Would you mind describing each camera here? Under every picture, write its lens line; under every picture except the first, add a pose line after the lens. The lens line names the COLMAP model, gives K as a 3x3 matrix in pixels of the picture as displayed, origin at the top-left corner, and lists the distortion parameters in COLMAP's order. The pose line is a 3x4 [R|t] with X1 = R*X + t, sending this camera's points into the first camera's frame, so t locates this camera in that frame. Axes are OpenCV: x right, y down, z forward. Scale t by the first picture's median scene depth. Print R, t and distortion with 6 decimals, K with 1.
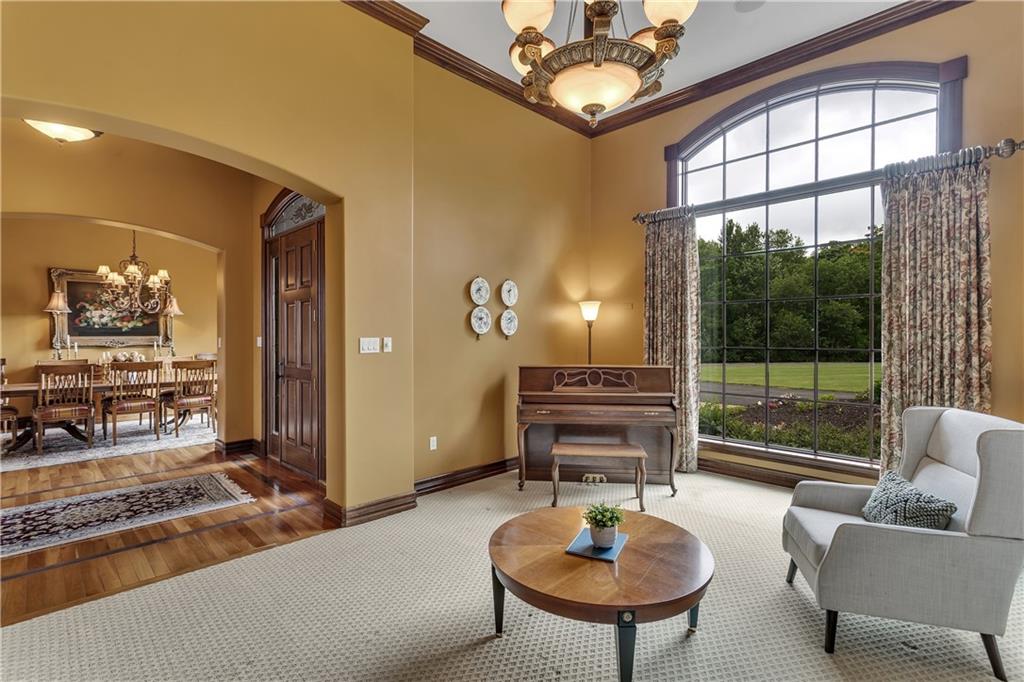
lens RADIAL K [[474.2, 0, 517.3], [0, 474.2, 337.0], [0, 0, 1]] dist [0.010436, -0.000147]
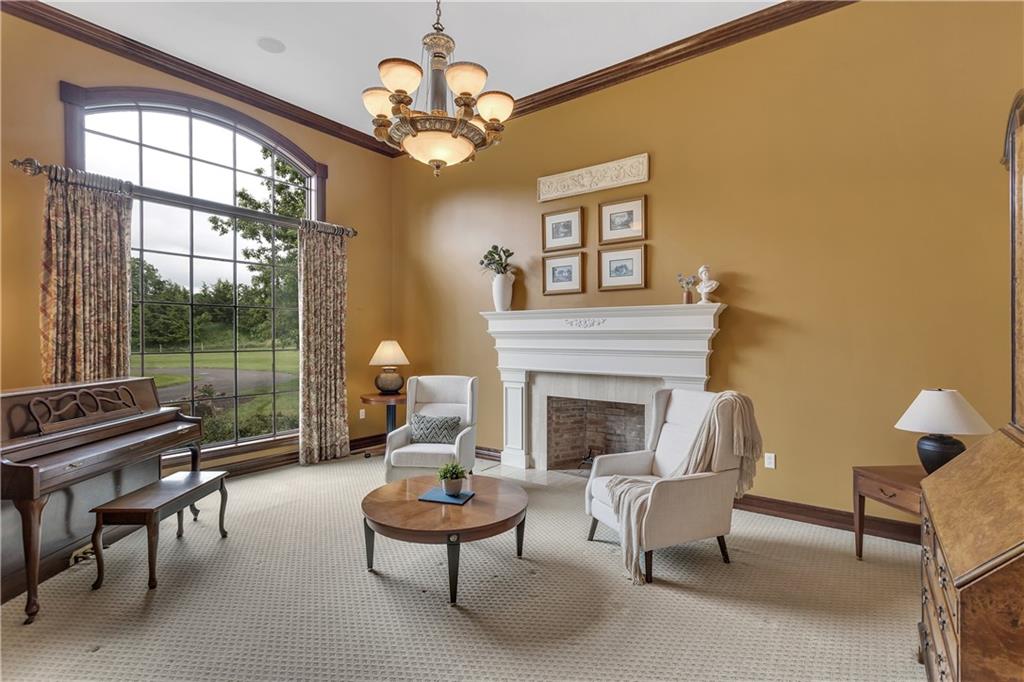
lens RADIAL K [[474.2, 0, 517.3], [0, 474.2, 337.0], [0, 0, 1]] dist [0.010436, -0.000147]
pose [[-0.161014, -0.002314, 0.986949, -0.547881], [0.007812, 0.999963, 0.003619, -0.004533], [-0.986921, 0.008293, -0.160990, 0.446372]]
